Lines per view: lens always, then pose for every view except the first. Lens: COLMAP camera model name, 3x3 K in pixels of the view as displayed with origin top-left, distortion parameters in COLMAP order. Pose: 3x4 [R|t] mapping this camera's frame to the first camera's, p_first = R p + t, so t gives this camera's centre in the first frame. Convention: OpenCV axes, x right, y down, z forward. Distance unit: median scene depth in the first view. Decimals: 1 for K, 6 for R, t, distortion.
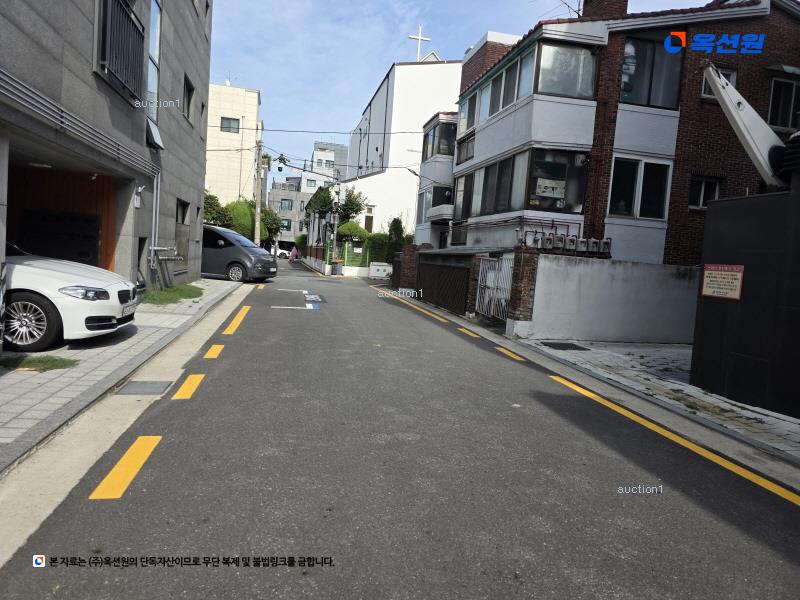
lens RADIAL K [[532.8, 0, 395.2], [0, 532.8, 297.2], [0, 0, 1]] dist [0.056118, -0.042058]
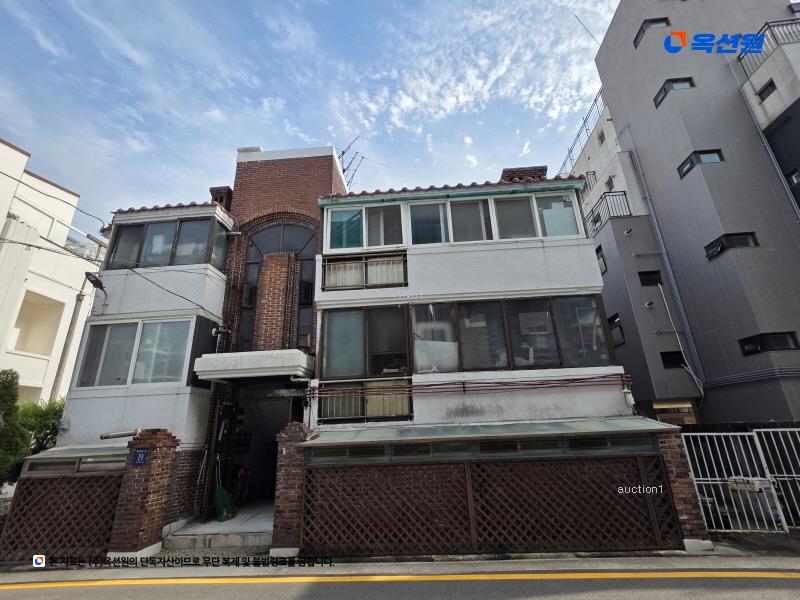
lens RADIAL K [[376.4, 0, 398.0], [0, 376.4, 299.4], [0, 0, 1]] dist [0.004949, -0.000411]
pose [[0.270237, 0.242998, 0.931624, -0.368777], [0.131889, 0.949161, -0.285830, -0.133753], [-0.953718, 0.200113, 0.224449, 1.112338]]
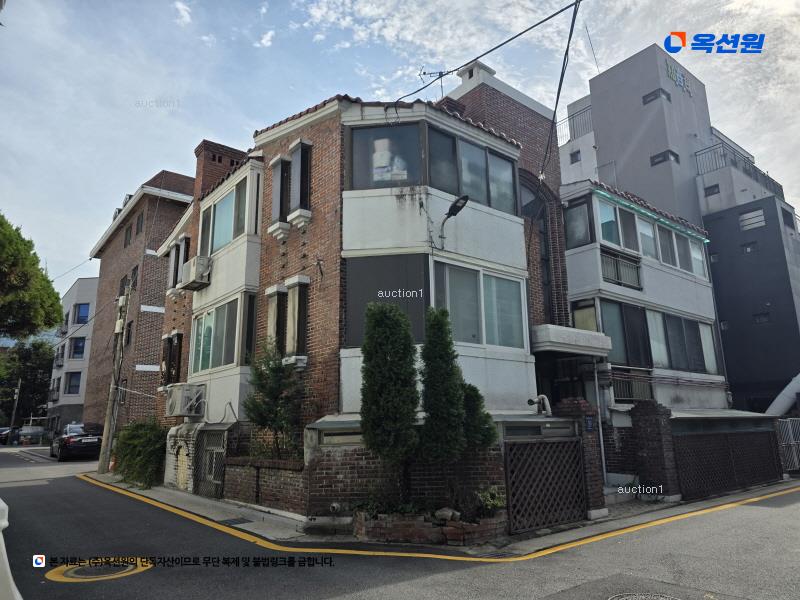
lens RADIAL K [[532.8, 0, 401.7], [0, 532.8, 300.7], [0, 0, 1]] dist [0.056118, -0.042058]
pose [[-0.453752, 0.132433, 0.881233, -0.480175], [0.049124, 0.991109, -0.123651, -0.204847], [-0.889773, -0.012817, -0.456223, 2.066108]]
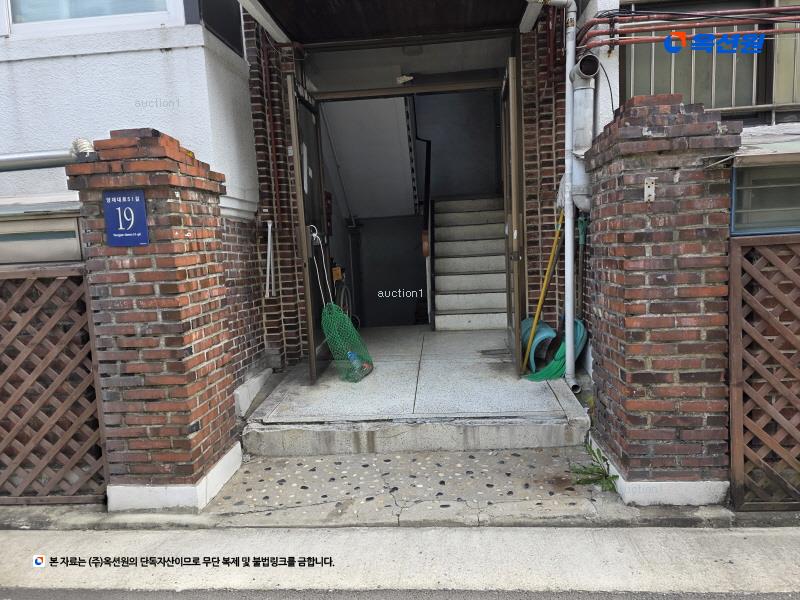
lens RADIAL K [[532.8, 0, 401.0], [0, 532.8, 298.8], [0, 0, 1]] dist [0.056118, -0.042058]
pose [[0.272833, -0.200201, 0.941000, -0.136138], [0.144742, 0.975517, 0.165579, -0.113846], [-0.951111, 0.091027, 0.295131, 1.408228]]
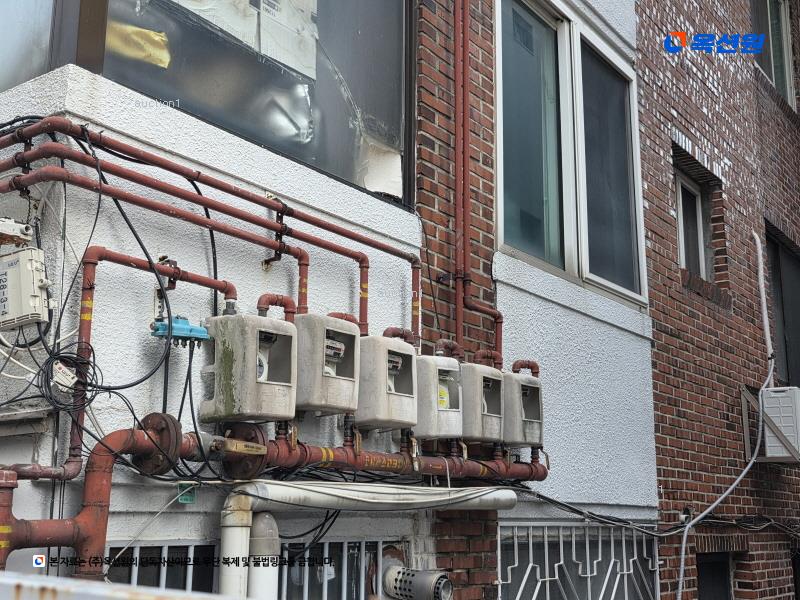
lens RADIAL K [[928.5, 0, 403.0], [0, 928.5, 299.7], [0, 0, 1]] dist [0.119304, 0.000000]
pose [[0.742360, 0.082989, 0.664842, 0.161440], [0.095118, 0.969194, -0.227189, -0.063403], [-0.663216, 0.231894, 0.711597, 0.791789]]
